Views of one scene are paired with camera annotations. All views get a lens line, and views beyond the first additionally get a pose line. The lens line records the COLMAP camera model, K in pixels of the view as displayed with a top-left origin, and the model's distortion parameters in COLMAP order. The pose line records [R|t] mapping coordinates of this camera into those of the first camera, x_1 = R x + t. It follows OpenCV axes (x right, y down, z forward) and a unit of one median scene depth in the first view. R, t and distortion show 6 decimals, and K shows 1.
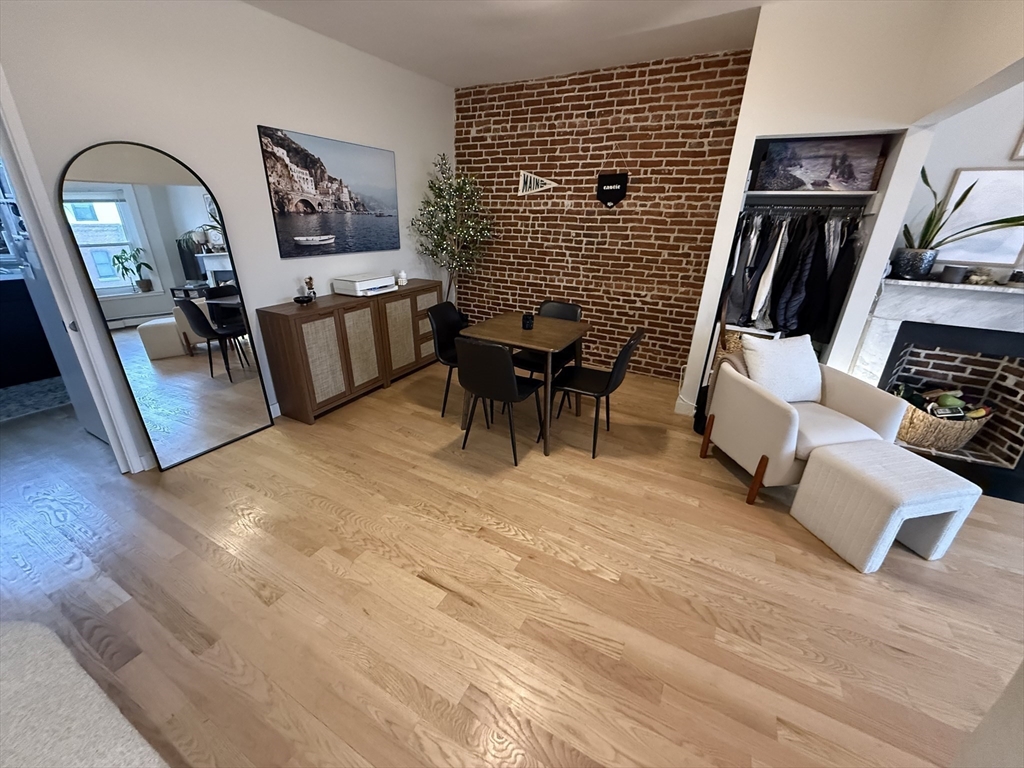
lens RADIAL K [[407.2, 0, 508.4], [0, 407.2, 384.3], [0, 0, 1]] dist [-0.000110, -0.000160]
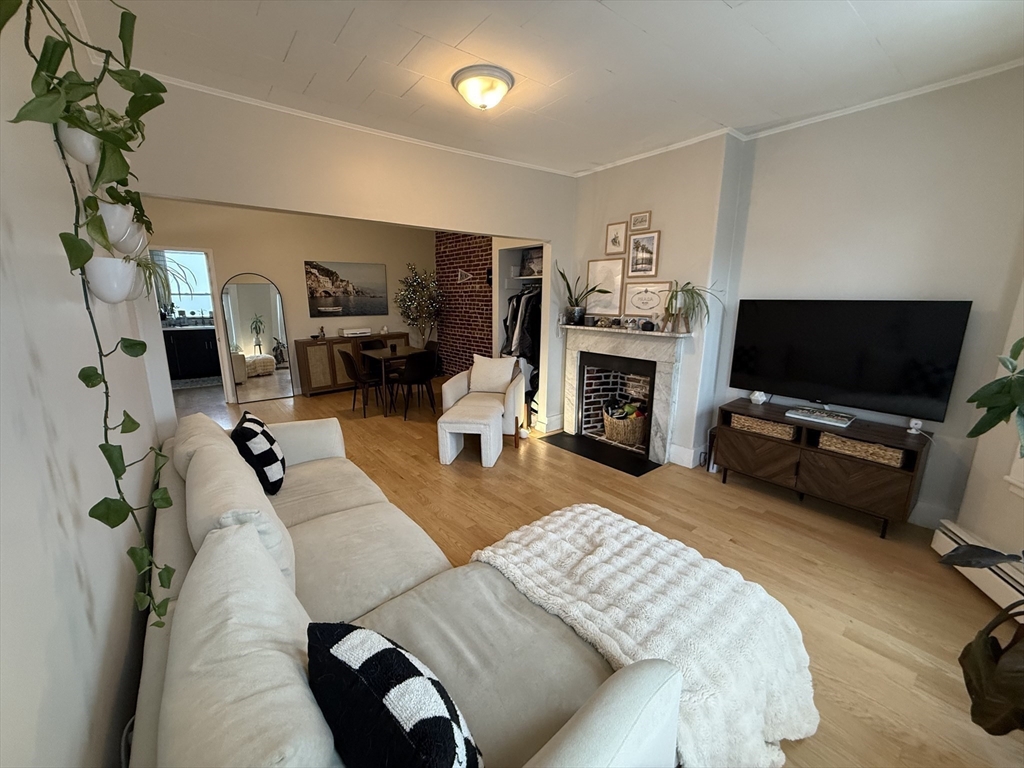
lens RADIAL K [[407.2, 0, 509.1], [0, 407.2, 384.4], [0, 0, 1]] dist [-0.000110, -0.000160]
pose [[0.919148, 0.055593, -0.389970, 0.971124], [-0.124837, 0.980071, -0.154522, 0.179120], [0.373608, 0.190711, 0.907770, -0.364415]]
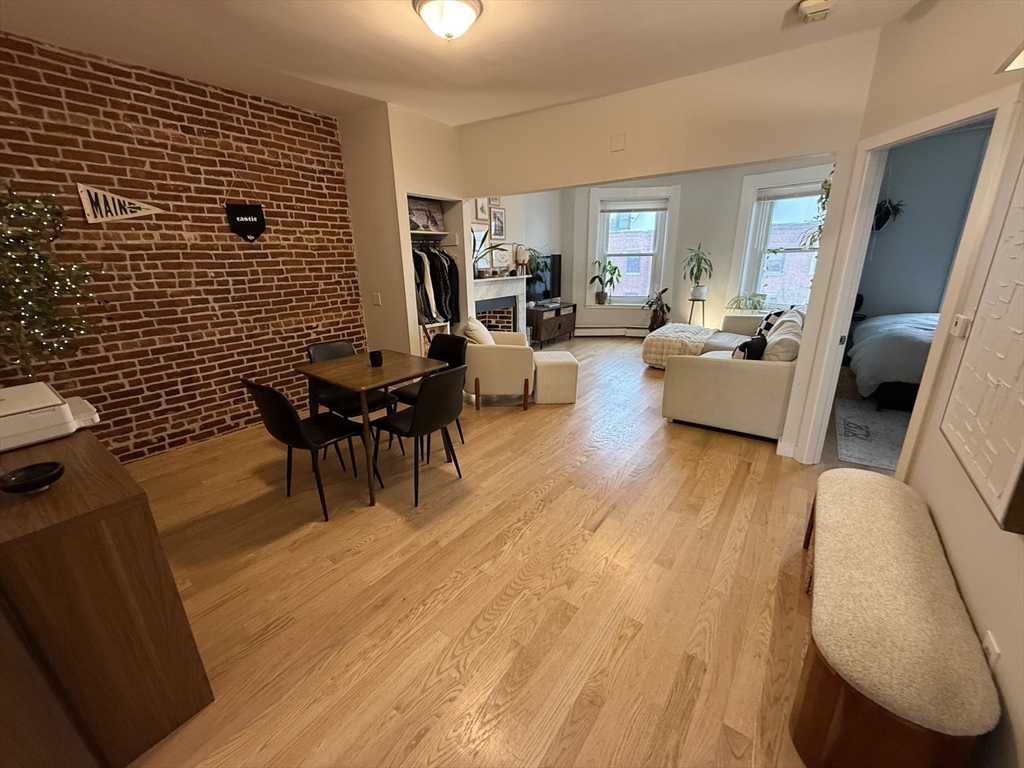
lens RADIAL K [[407.2, 0, 507.6], [0, 407.2, 384.7], [0, 0, 1]] dist [-0.000110, -0.000160]
pose [[0.140324, -0.327691, 0.934306, -0.614184], [0.394429, 0.884033, 0.250819, -0.162886], [-0.908149, 0.333322, 0.253302, 0.378385]]
